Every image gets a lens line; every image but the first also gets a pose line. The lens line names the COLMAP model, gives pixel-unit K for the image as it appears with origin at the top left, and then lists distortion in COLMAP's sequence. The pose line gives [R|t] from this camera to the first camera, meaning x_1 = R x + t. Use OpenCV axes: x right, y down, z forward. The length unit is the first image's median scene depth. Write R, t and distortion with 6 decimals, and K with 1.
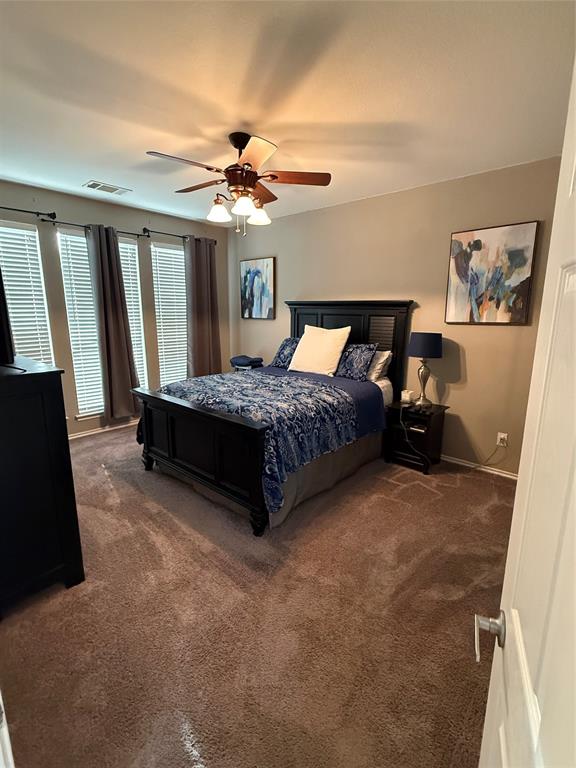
lens RADIAL K [[356.9, 0, 288.0], [0, 356.9, 384.0], [0, 0, 1]] dist [-0.000791, -0.000037]
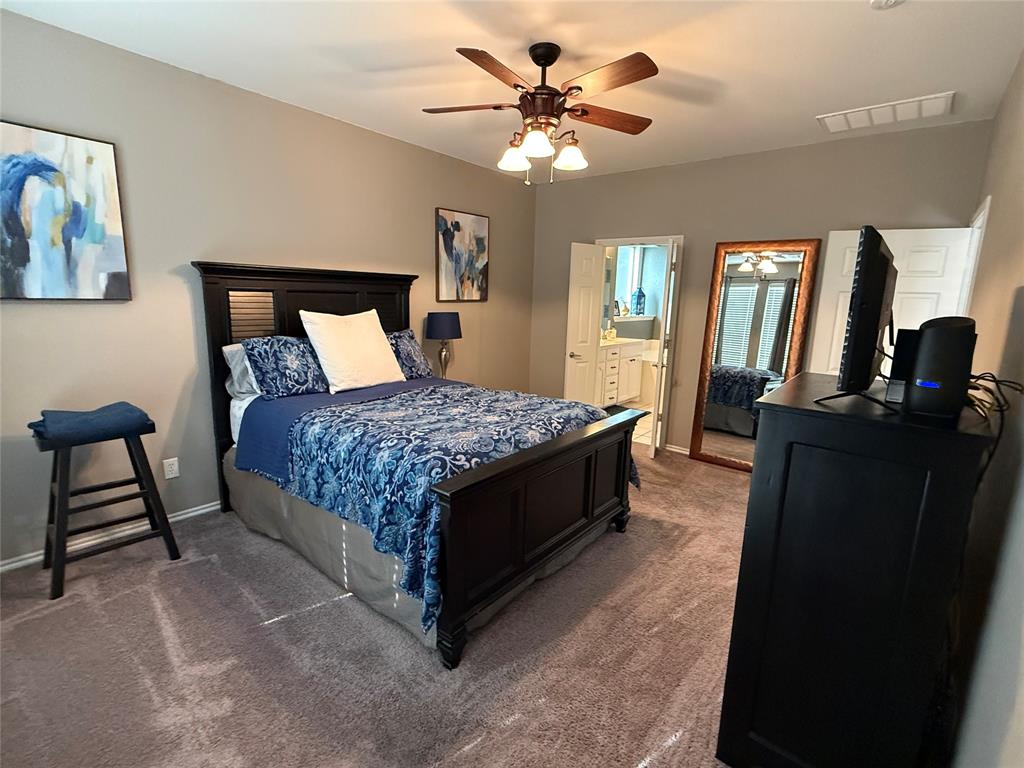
lens RADIAL K [[475.9, 0, 508.8], [0, 475.9, 373.2], [0, 0, 1]] dist [-0.000791, -0.000037]
pose [[-0.022013, -0.177616, 0.983854, -0.898294], [0.168250, 0.969398, 0.178771, -0.192904], [-0.985499, 0.169469, 0.008545, 0.896818]]
